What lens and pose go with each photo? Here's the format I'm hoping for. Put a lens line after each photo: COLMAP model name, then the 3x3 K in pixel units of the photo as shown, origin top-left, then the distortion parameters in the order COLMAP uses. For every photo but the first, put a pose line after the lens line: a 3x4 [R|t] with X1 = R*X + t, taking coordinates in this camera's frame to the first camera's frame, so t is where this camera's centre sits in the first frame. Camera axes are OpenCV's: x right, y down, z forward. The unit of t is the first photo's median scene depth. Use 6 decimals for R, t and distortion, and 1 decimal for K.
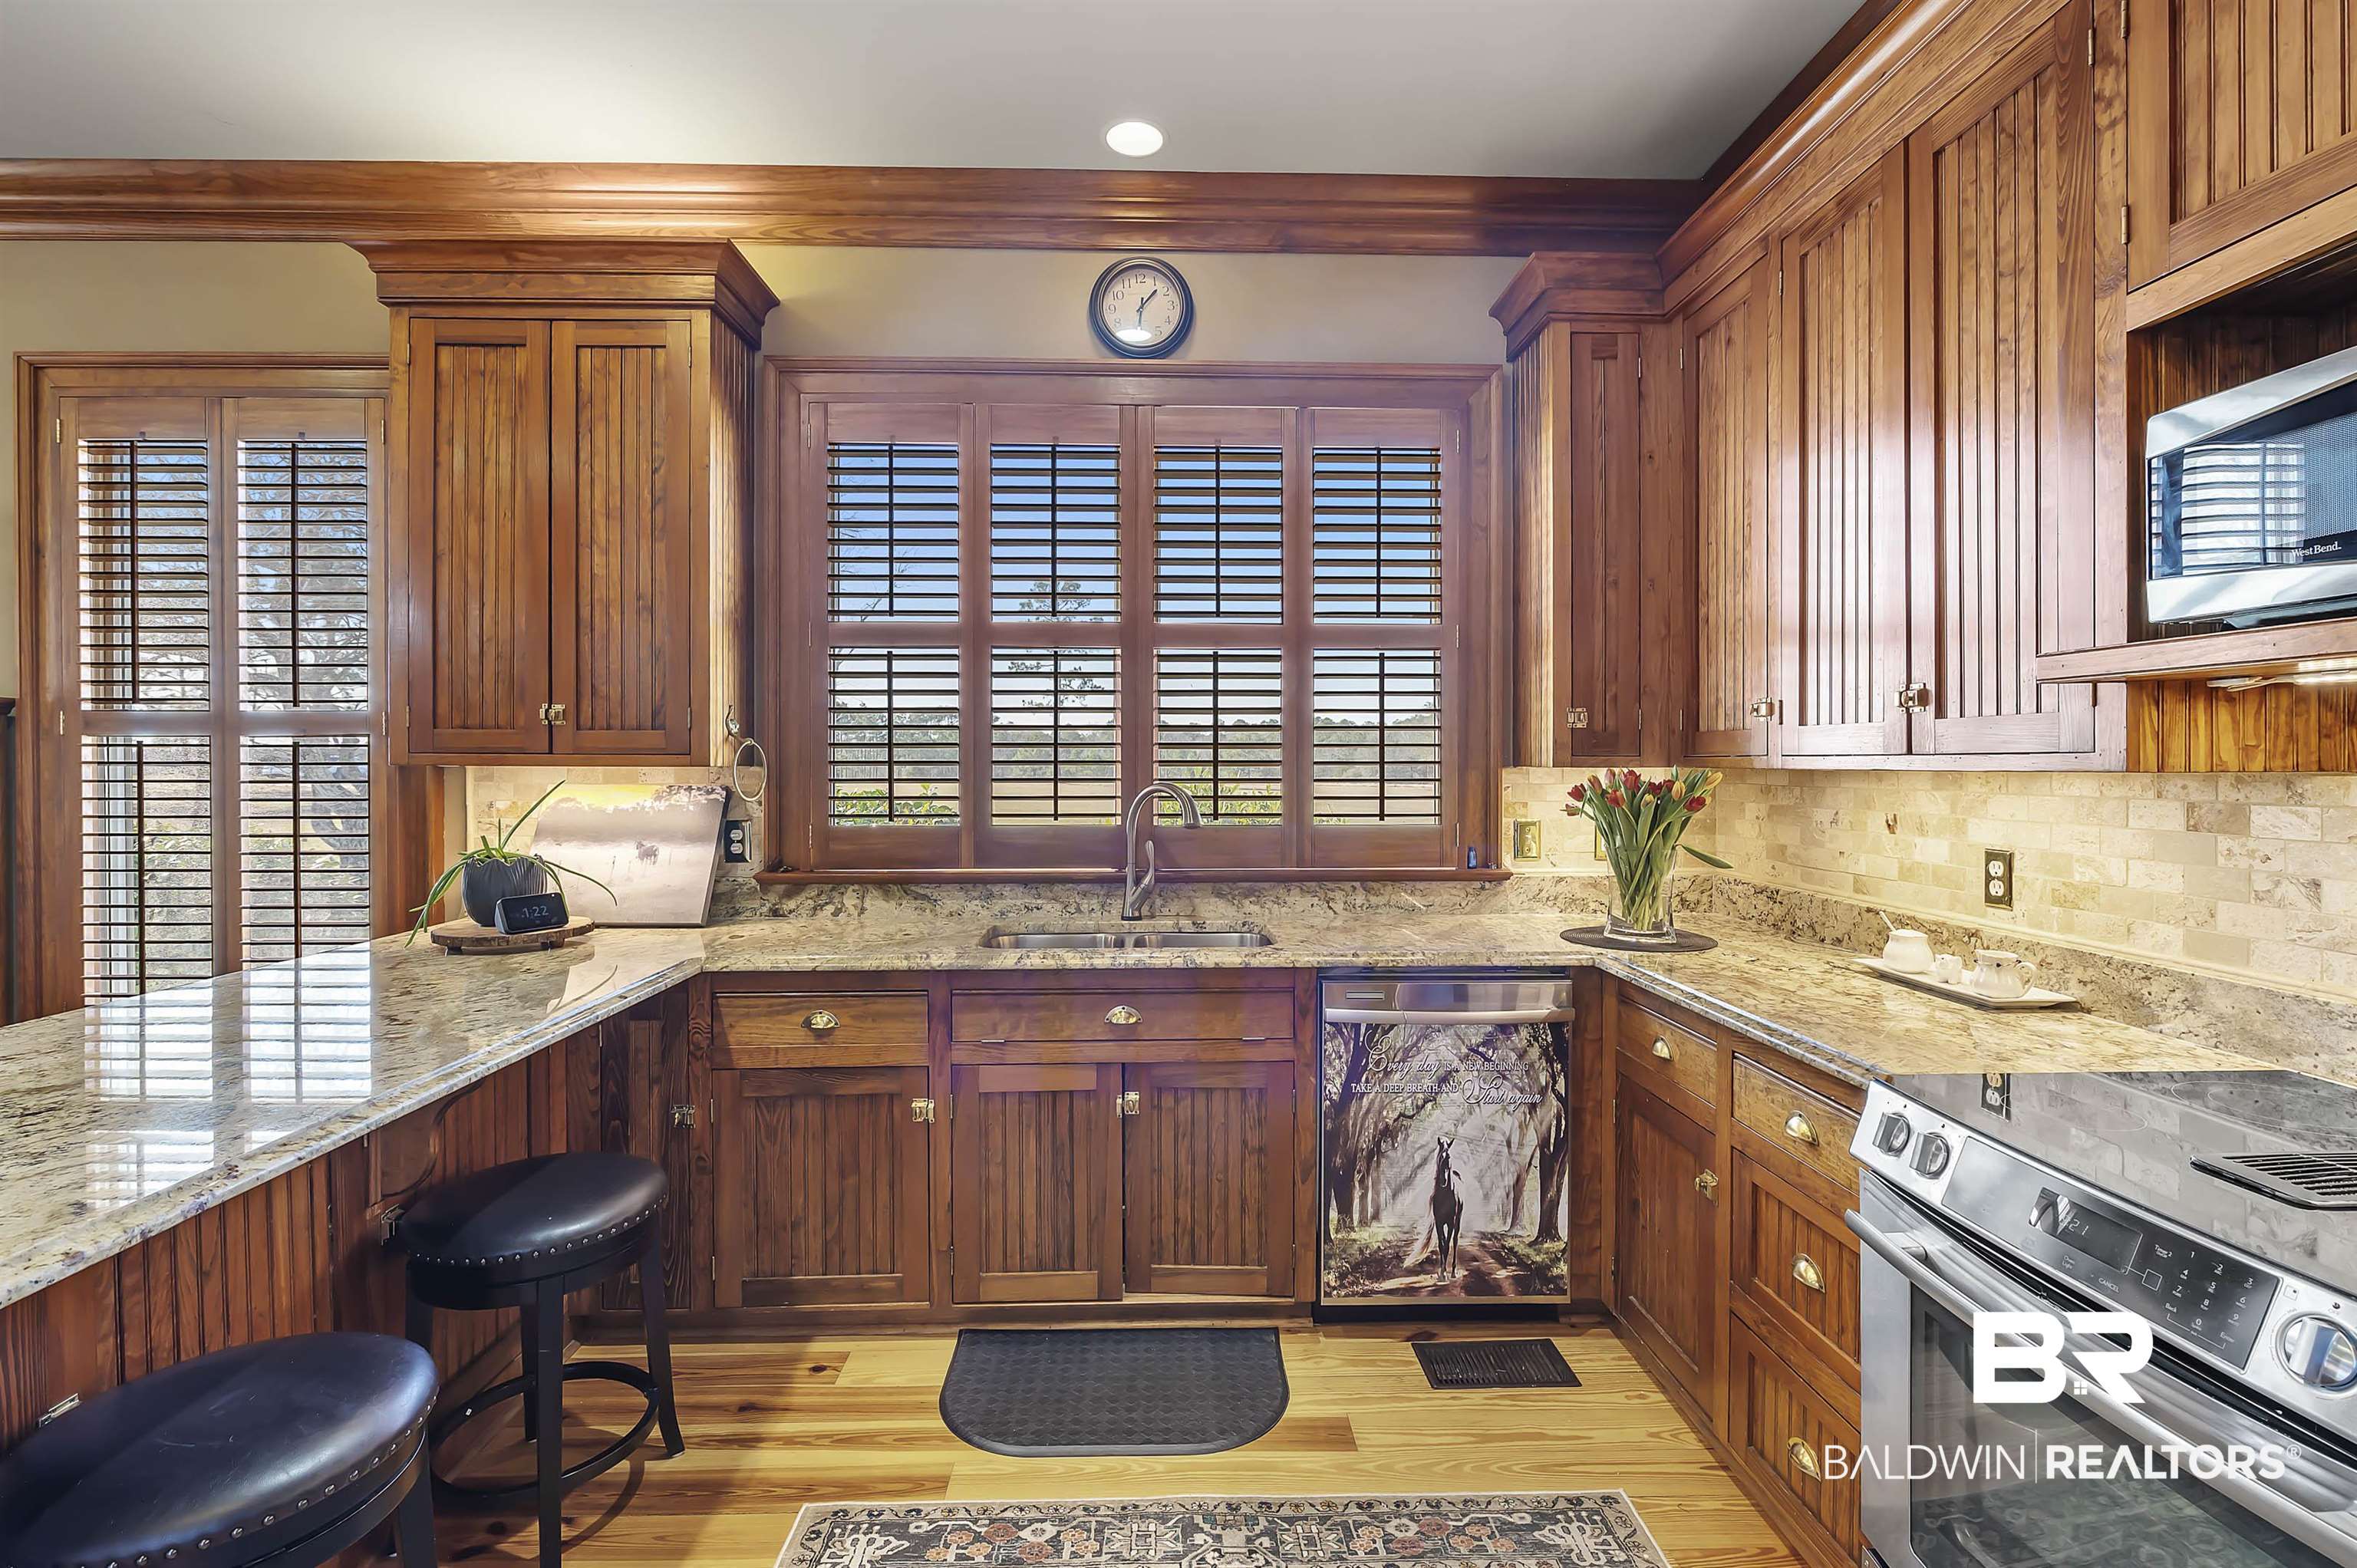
lens RADIAL K [[1059.1, 0, 1178.0], [0, 1059.1, 767.4], [0, 0, 1]] dist [-0.007093, -0.001047]
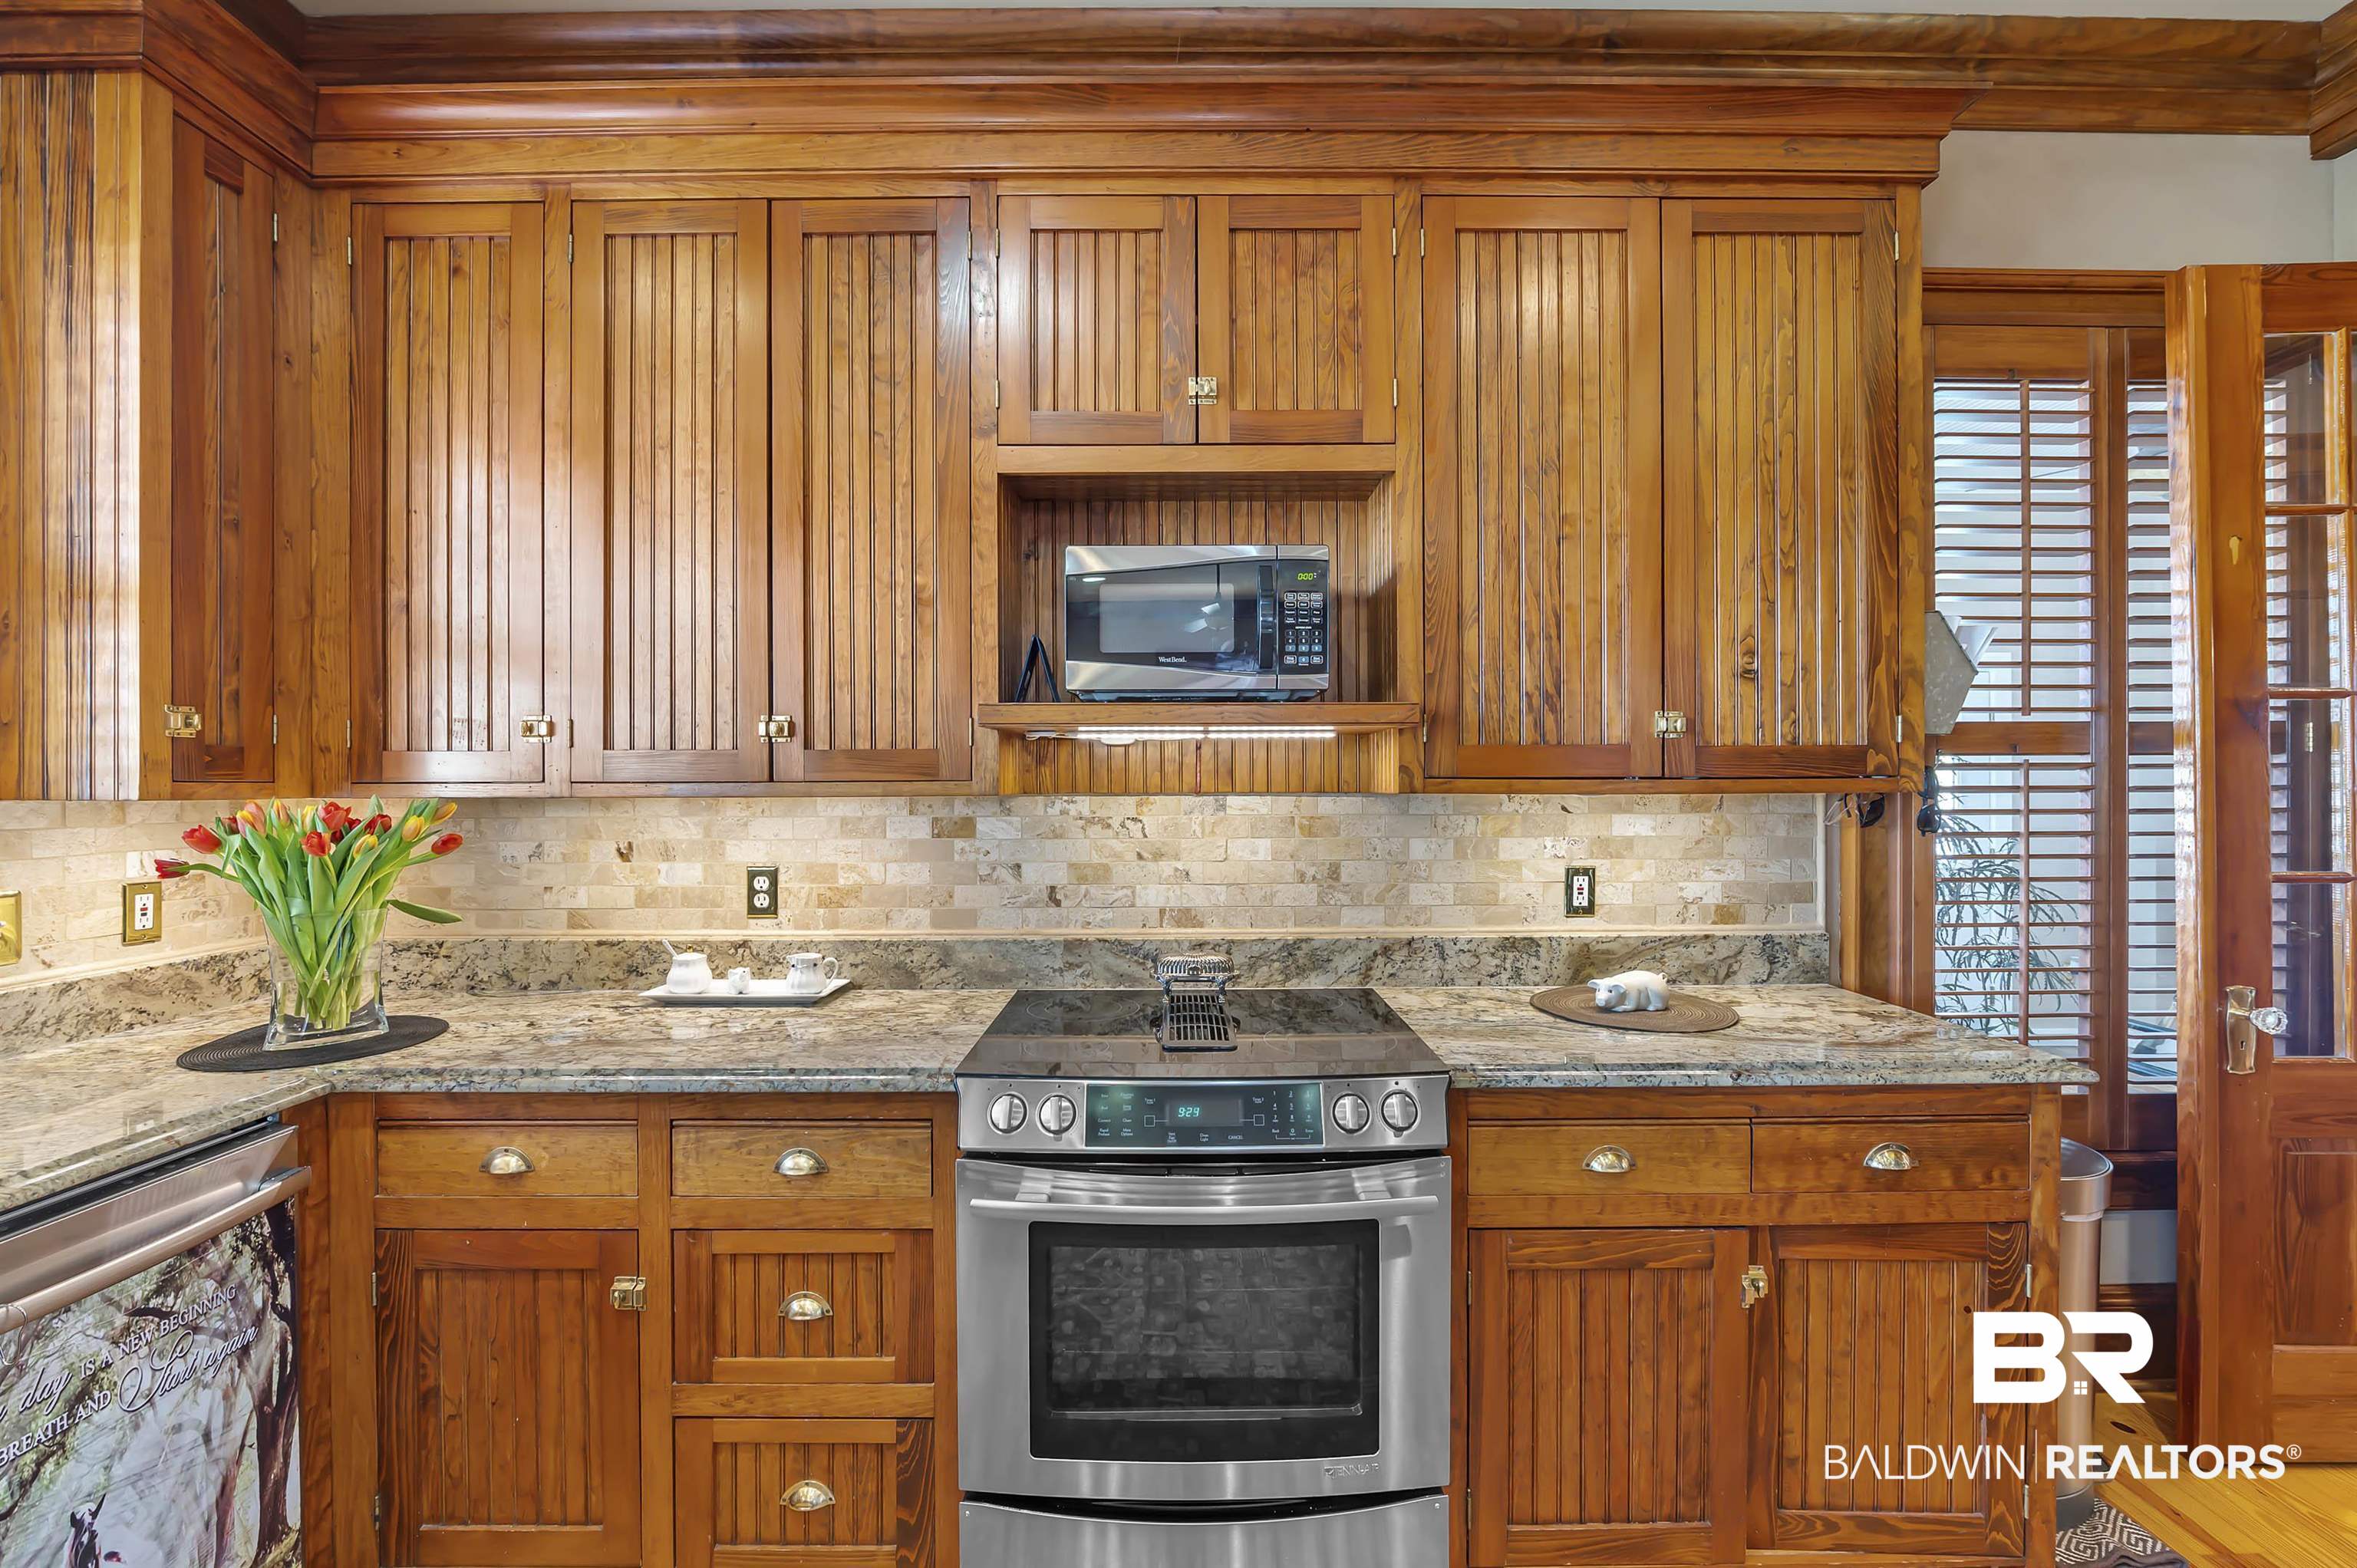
lens RADIAL K [[968.7, 0, 1179.4], [0, 968.7, 788.1], [0, 0, 1]] dist [-0.009312, -0.000060]
pose [[0.023292, -0.001471, 0.999728, -0.207616], [0.008913, 0.999959, 0.001263, -0.002678], [-0.999689, 0.008881, 0.023304, 0.440327]]
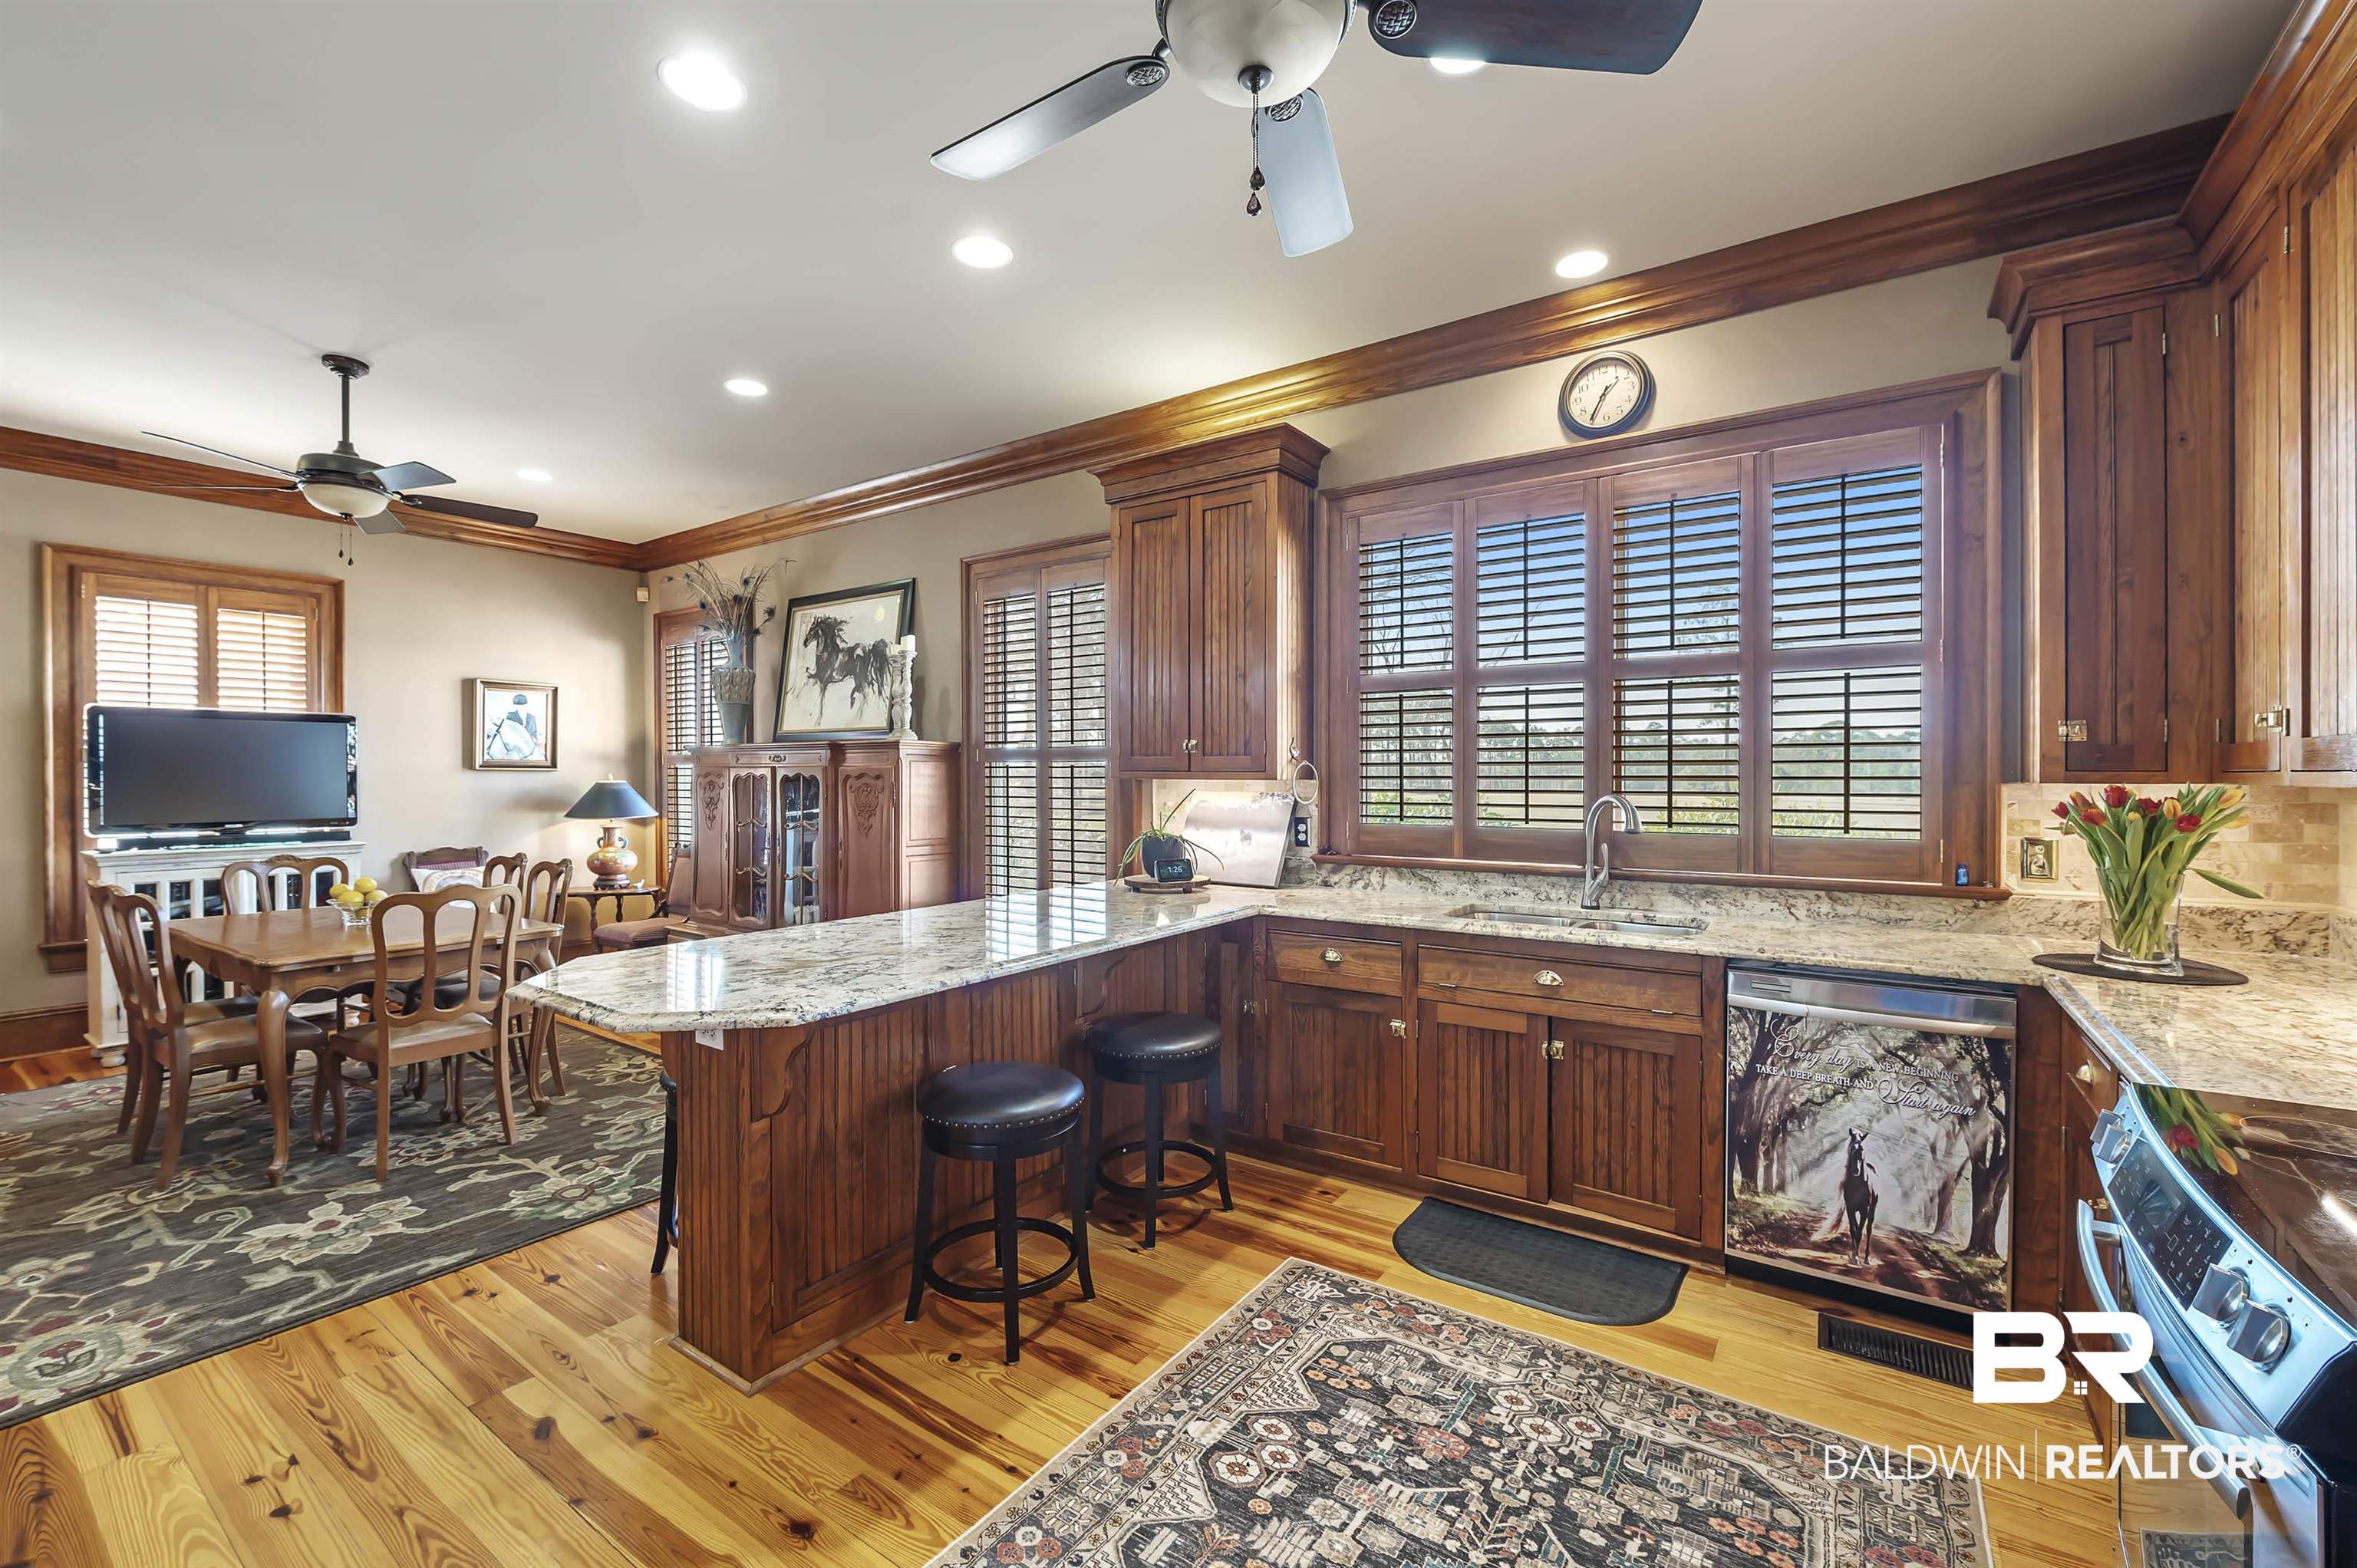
lens RADIAL K [[968.7, 0, 1181.3], [0, 968.7, 779.7], [0, 0, 1]] dist [-0.009312, -0.000060]
pose [[0.804310, 0.002735, -0.594204, 0.279234], [-0.003647, 0.999993, -0.000334, -0.000056], [0.594199, 0.002436, 0.804315, -0.185531]]
